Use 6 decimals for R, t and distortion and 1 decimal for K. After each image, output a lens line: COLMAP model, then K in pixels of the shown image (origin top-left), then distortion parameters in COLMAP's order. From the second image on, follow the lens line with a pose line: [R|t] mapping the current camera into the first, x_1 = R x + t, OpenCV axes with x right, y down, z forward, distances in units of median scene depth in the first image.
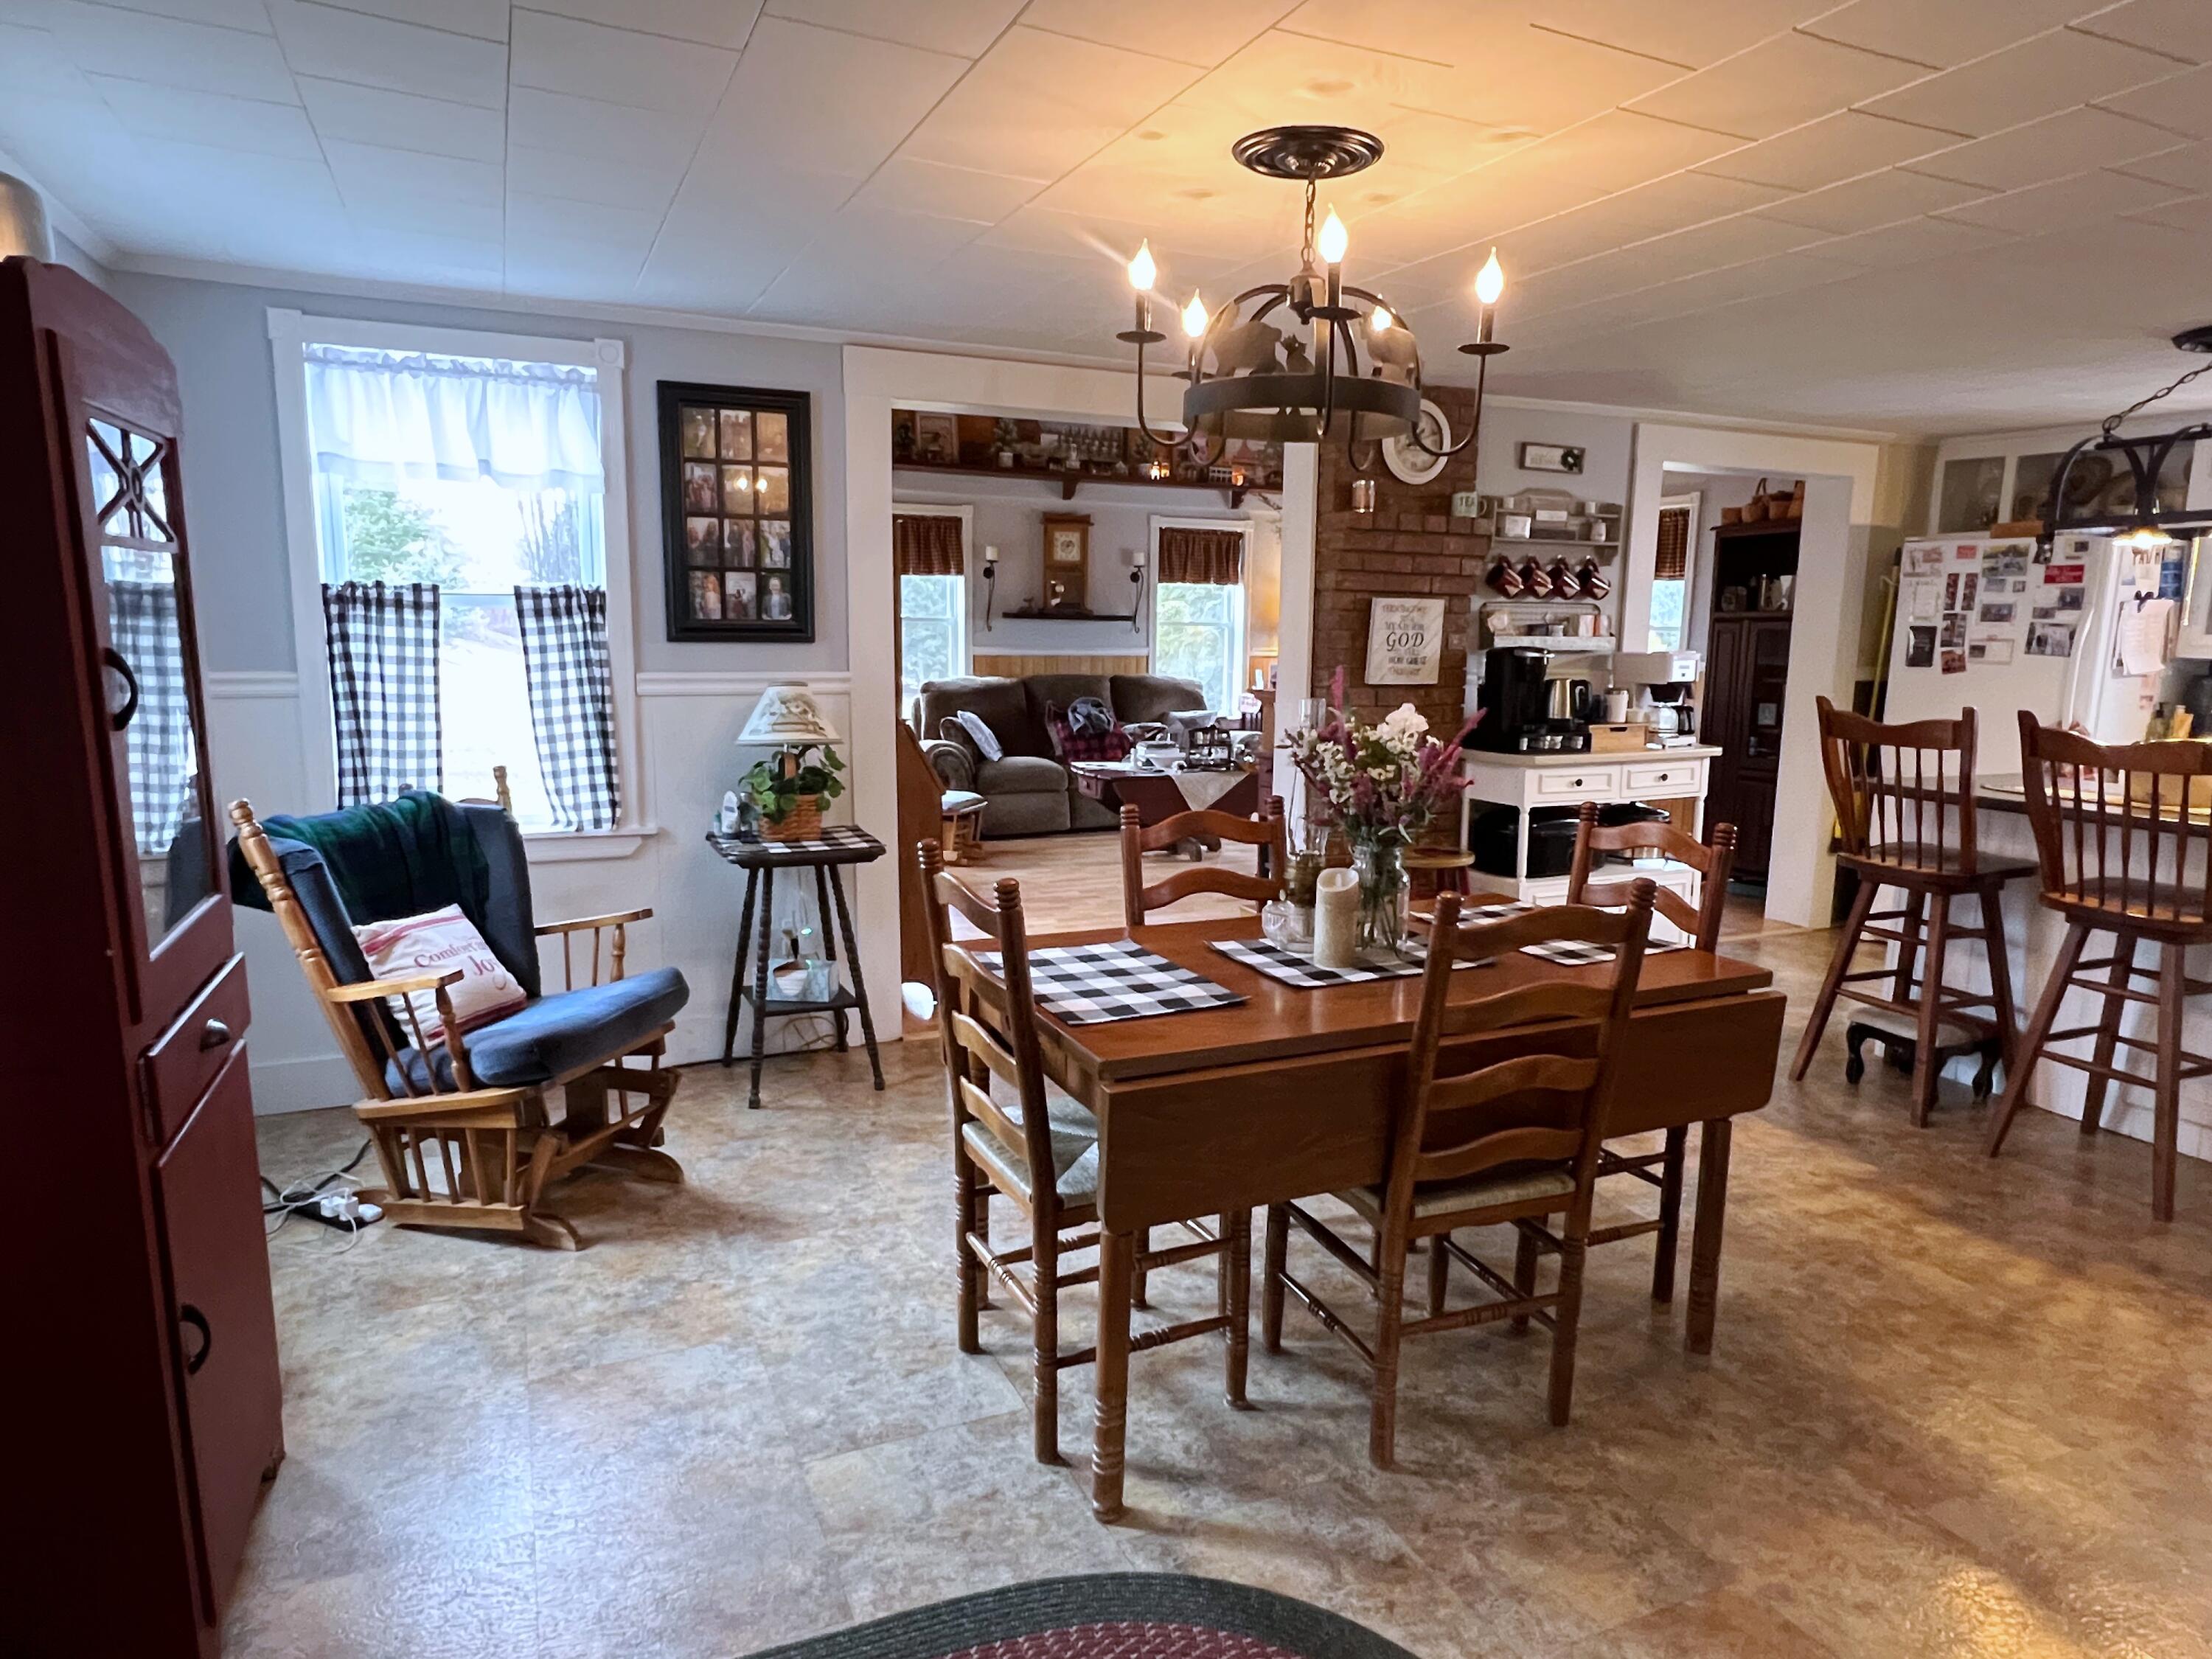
lens RADIAL K [[1316.0, 0, 1102.4], [0, 1316.0, 835.0], [0, 0, 1]] dist [0.003282, 0.000236]
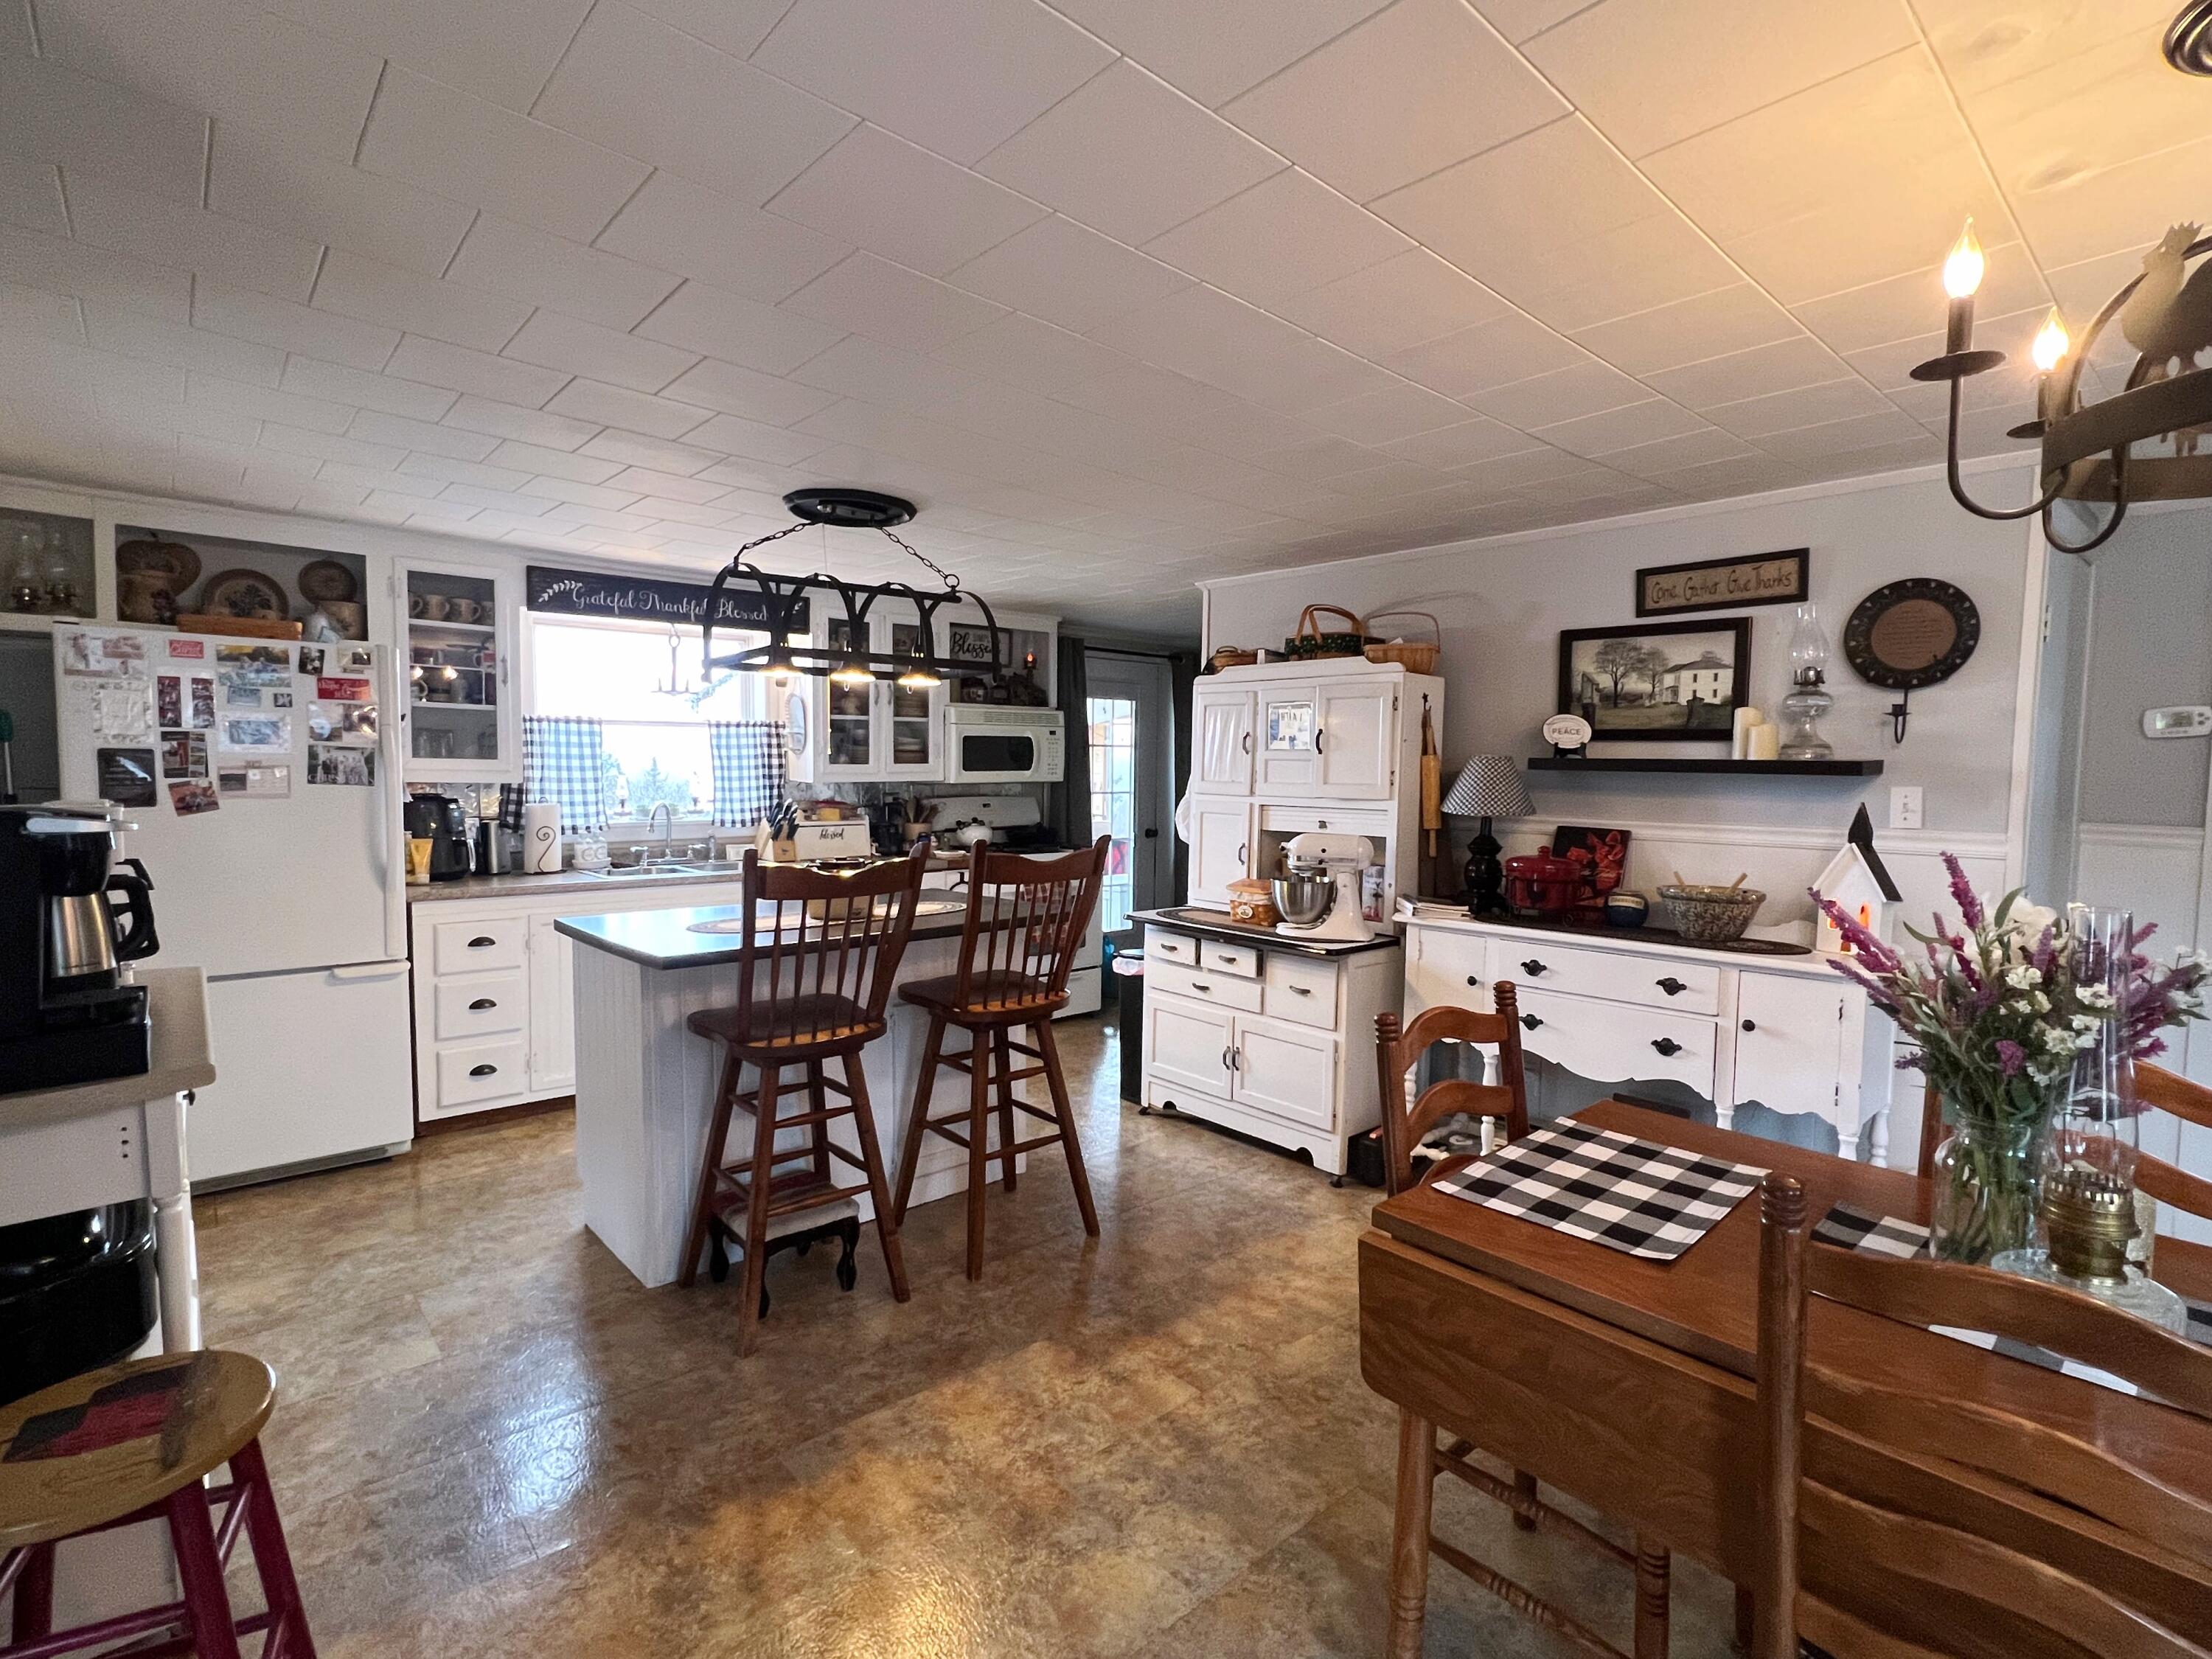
lens RADIAL K [[1053.2, 0, 1099.2], [0, 1053.2, 833.7], [0, 0, 1]] dist [0.002831, 0.000163]
pose [[-0.298626, -0.080074, 0.951005, -0.064980], [0.138671, 0.982258, 0.126250, -0.122297], [-0.944242, 0.169578, -0.282224, 0.732929]]
